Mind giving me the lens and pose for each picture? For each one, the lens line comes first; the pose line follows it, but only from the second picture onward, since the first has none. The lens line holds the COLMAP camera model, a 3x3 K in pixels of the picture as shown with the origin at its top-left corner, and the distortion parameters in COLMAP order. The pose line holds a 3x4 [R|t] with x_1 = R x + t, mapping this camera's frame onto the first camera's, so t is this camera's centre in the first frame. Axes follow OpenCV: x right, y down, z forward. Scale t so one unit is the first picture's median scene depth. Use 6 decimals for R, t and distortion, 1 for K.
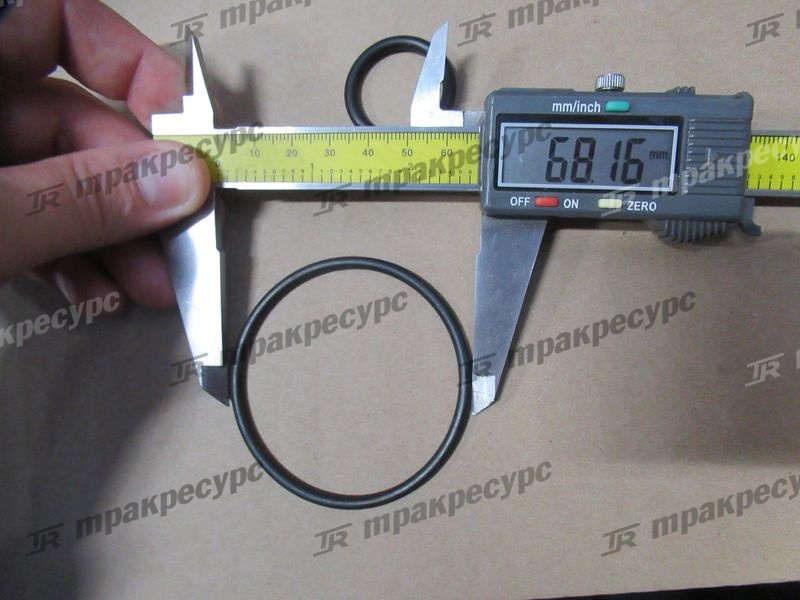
lens RADIAL K [[681.1, 0, 375.8], [0, 681.1, 284.9], [0, 0, 1]] dist [0.029868, -0.005422]
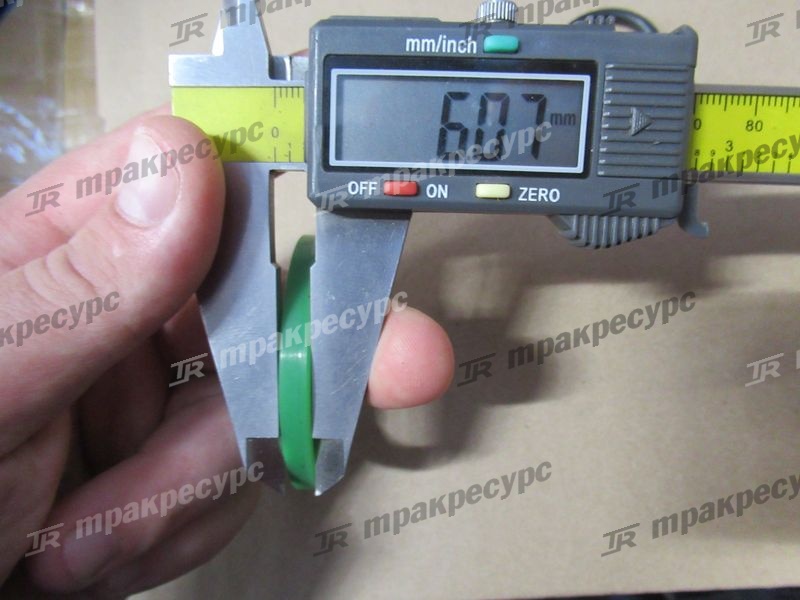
lens RADIAL K [[681.1, 0, 396.3], [0, 681.1, 296.8], [0, 0, 1]] dist [0.029868, -0.005422]
pose [[0.997486, -0.009577, 0.070214, 0.199476], [0.008724, 0.999884, 0.012450, -0.024398], [-0.070325, -0.011806, 0.997454, 0.336923]]
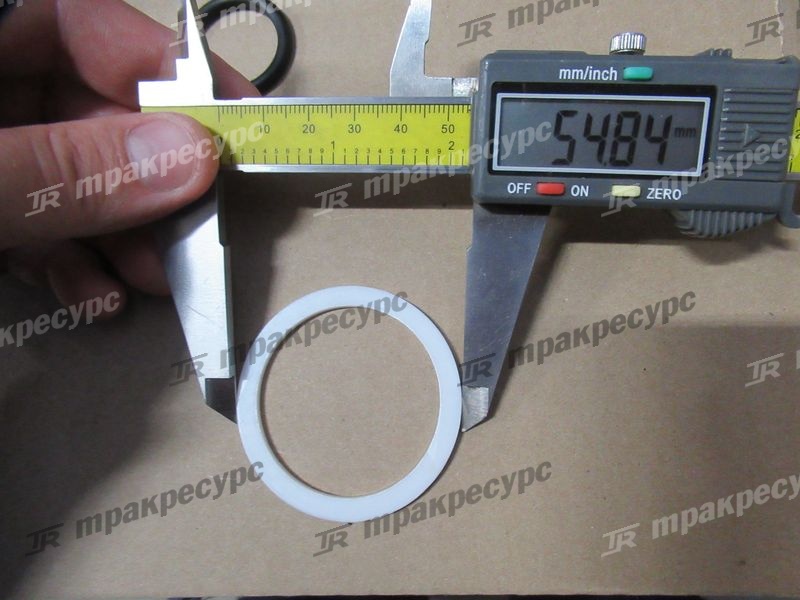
lens RADIAL K [[681.1, 0, 381.0], [0, 681.1, 294.4], [0, 0, 1]] dist [0.029868, -0.005422]
pose [[0.999951, -0.002085, 0.009694, 0.033059], [0.001476, 0.998049, 0.062414, -0.044959], [-0.009805, -0.062397, 0.998003, 0.155675]]
